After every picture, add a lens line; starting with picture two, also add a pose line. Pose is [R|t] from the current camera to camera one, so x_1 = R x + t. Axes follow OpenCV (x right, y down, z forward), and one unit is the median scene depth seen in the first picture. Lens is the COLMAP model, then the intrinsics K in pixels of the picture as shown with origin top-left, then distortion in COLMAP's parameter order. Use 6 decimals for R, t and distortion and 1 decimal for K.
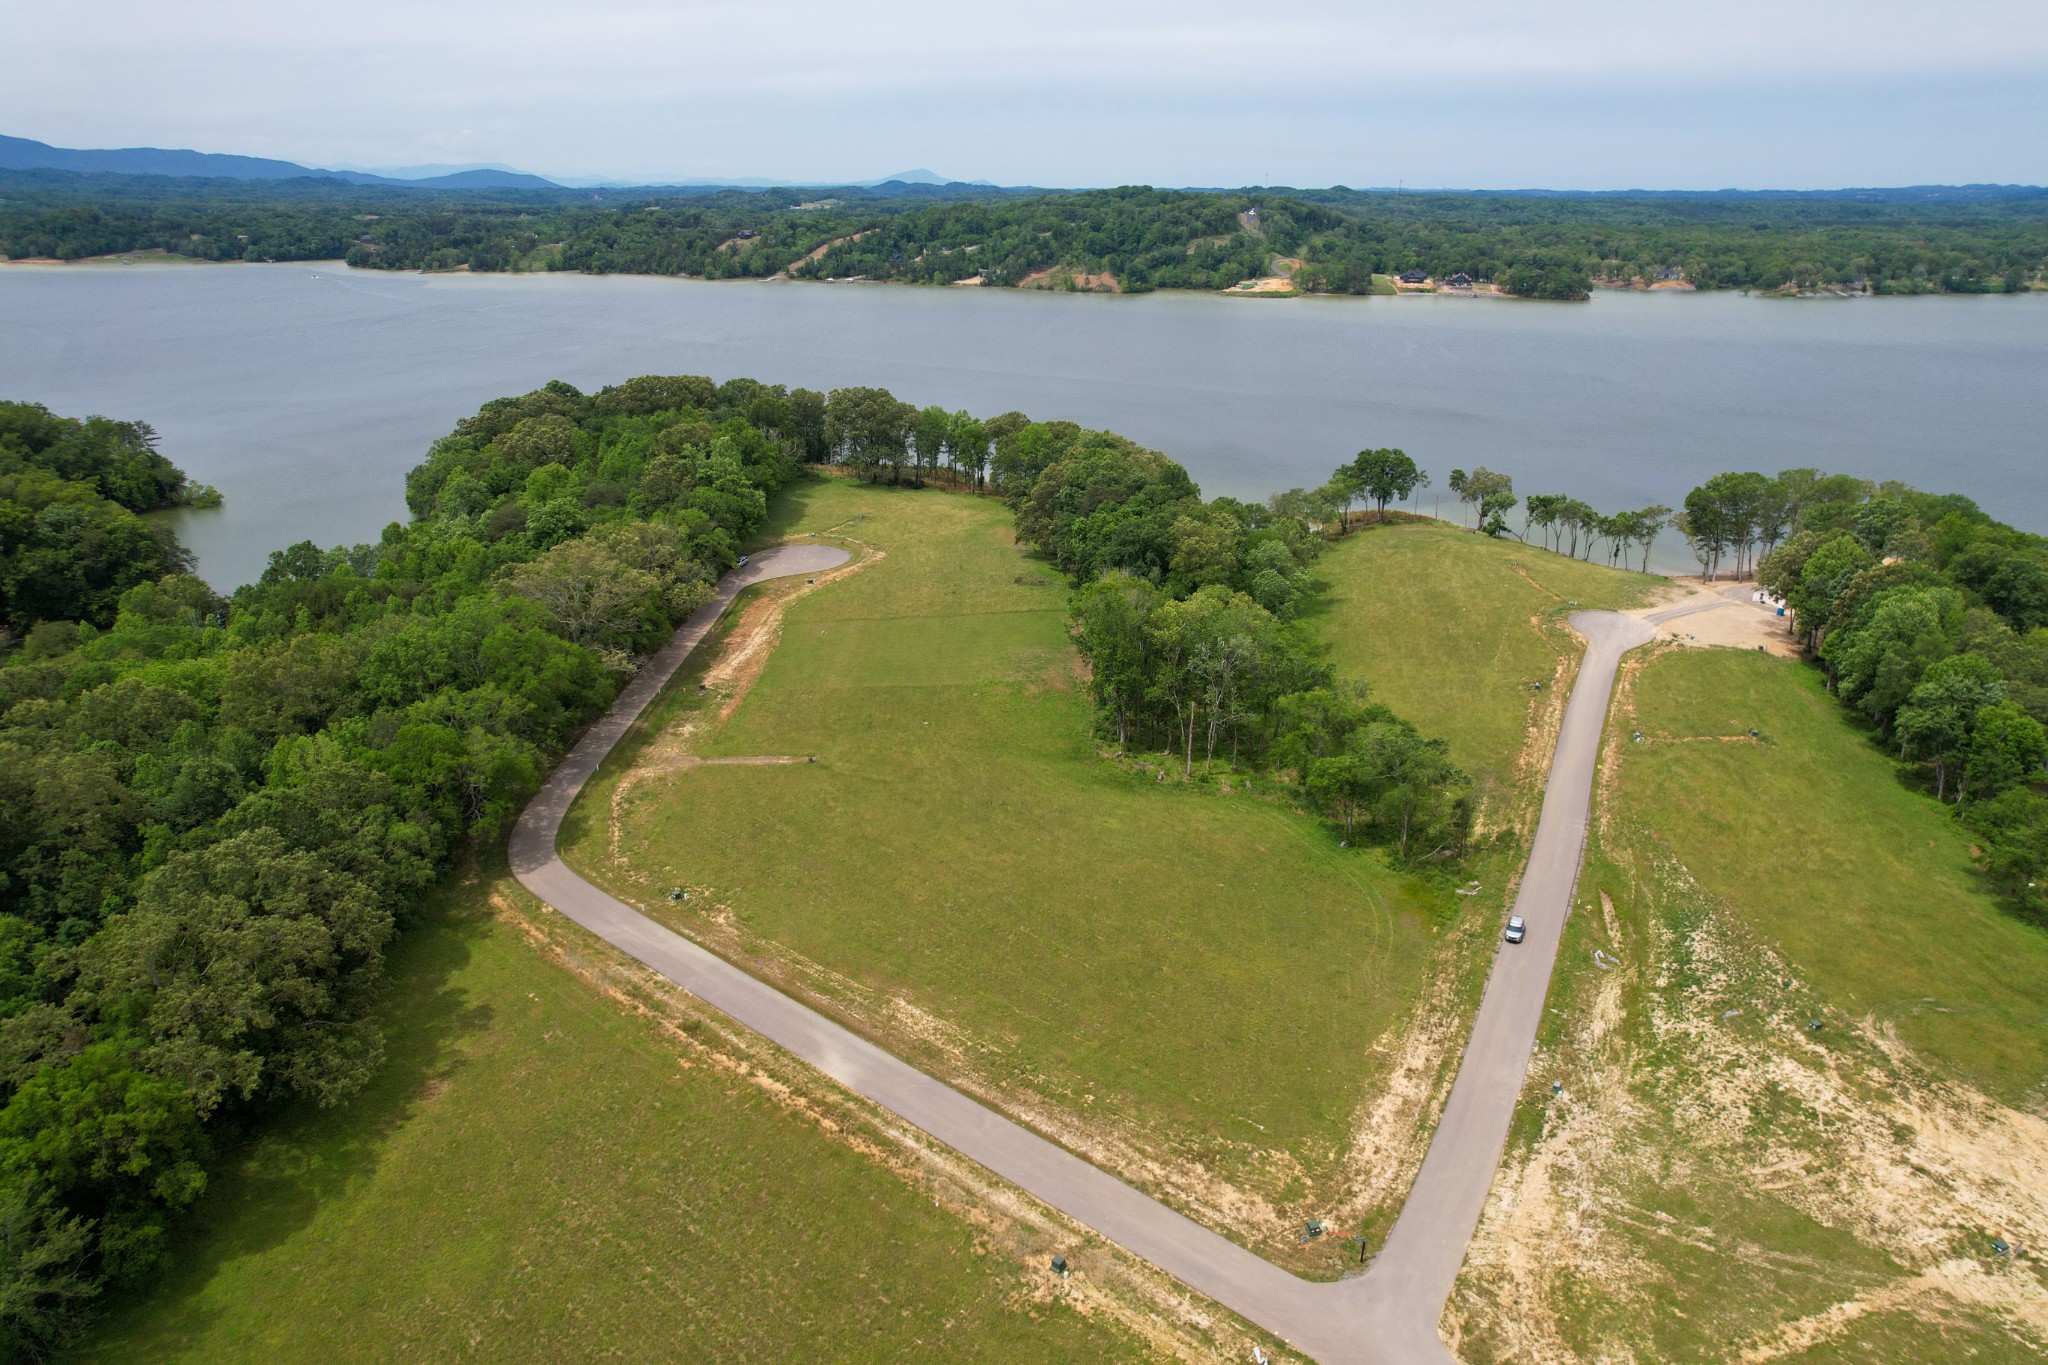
lens RADIAL K [[1312.1, 0, 1036.5], [0, 1312.1, 682.5], [0, 0, 1]] dist [-0.078557, 0.073787]
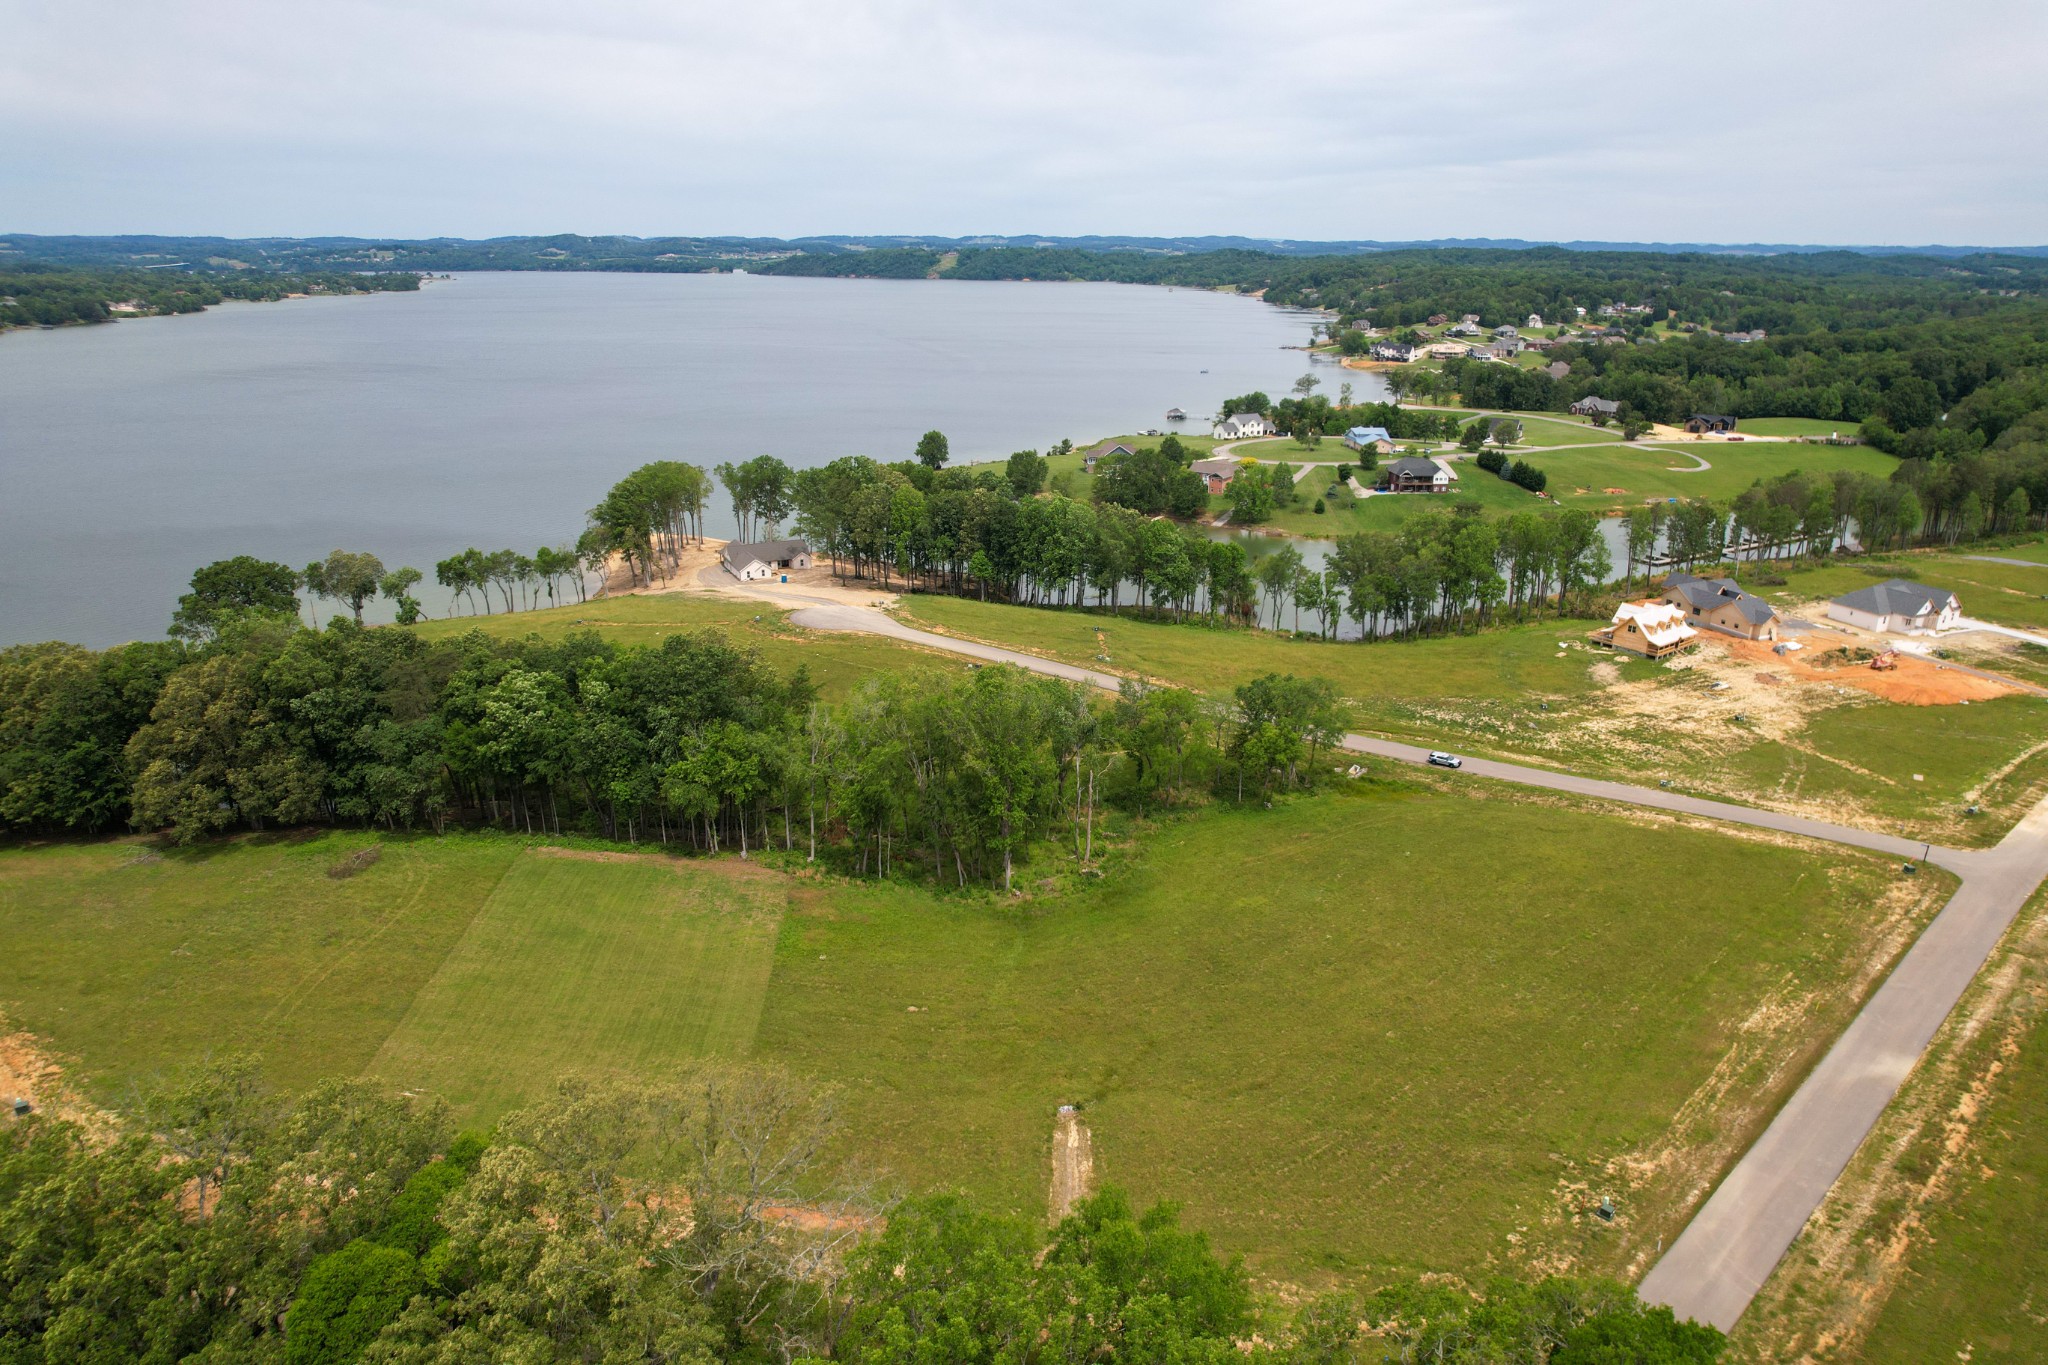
lens RADIAL K [[1312.1, 0, 1036.5], [0, 1312.1, 682.5], [0, 0, 1]] dist [-0.078557, 0.073787]
pose [[0.130150, -0.319724, 0.938529, -0.961033], [0.352746, 0.899580, 0.257539, -0.389393], [-0.926624, 0.297543, 0.229862, 1.206959]]
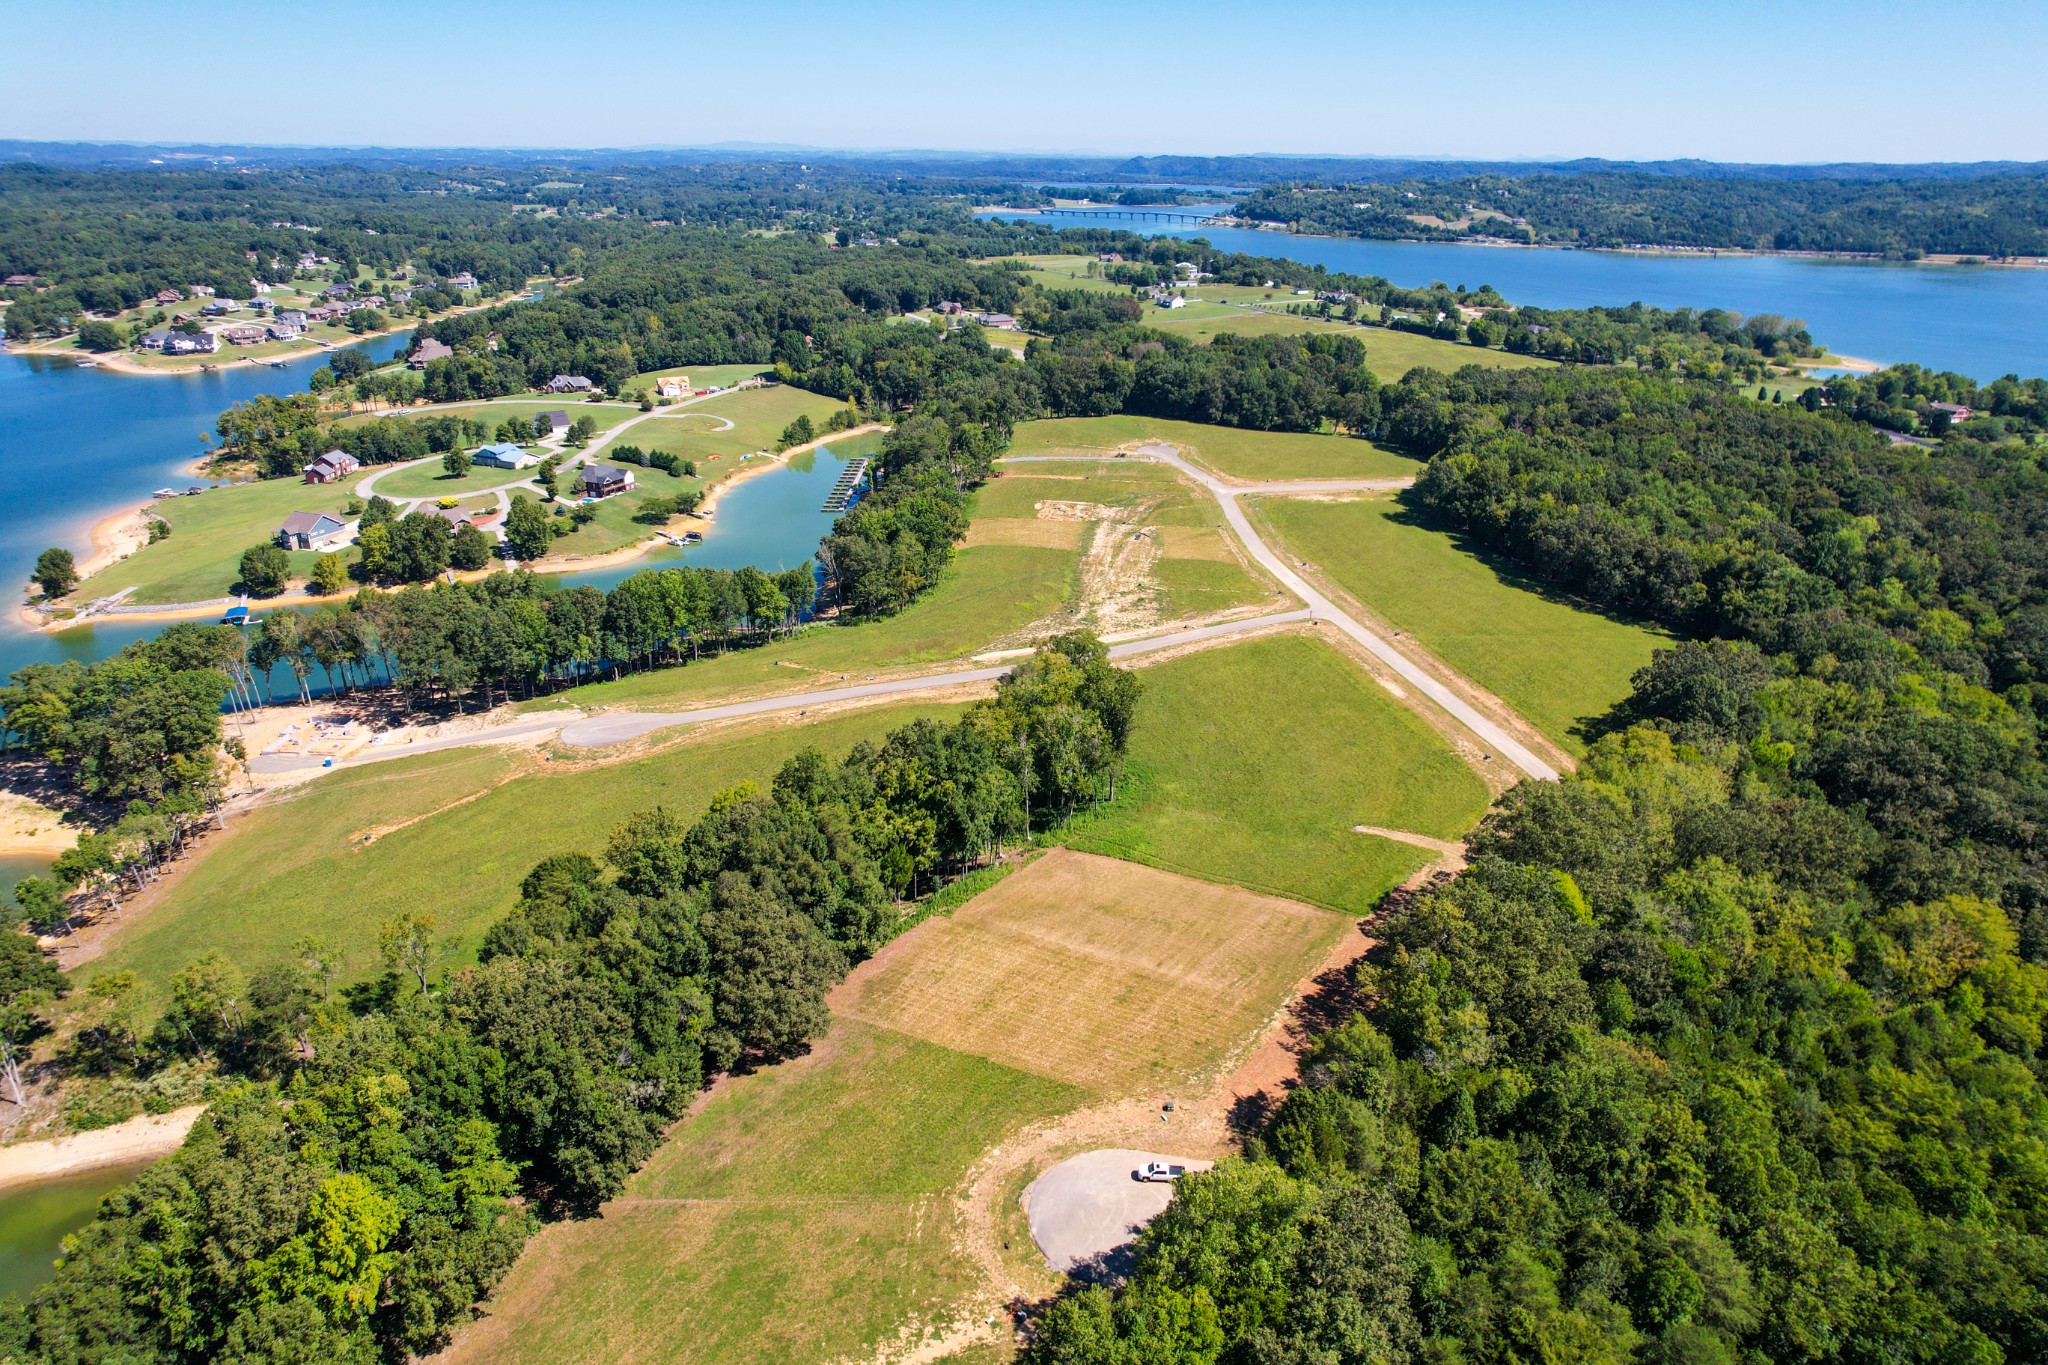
lens RADIAL K [[1312.1, 0, 1036.5], [0, 1312.1, 682.5], [0, 0, 1]] dist [-0.078557, 0.073787]
pose [[-0.790207, -0.240225, 0.563796, -0.878329], [0.213183, 0.754765, 0.620389, -1.297399], [-0.574566, 0.610427, -0.545209, 2.593319]]
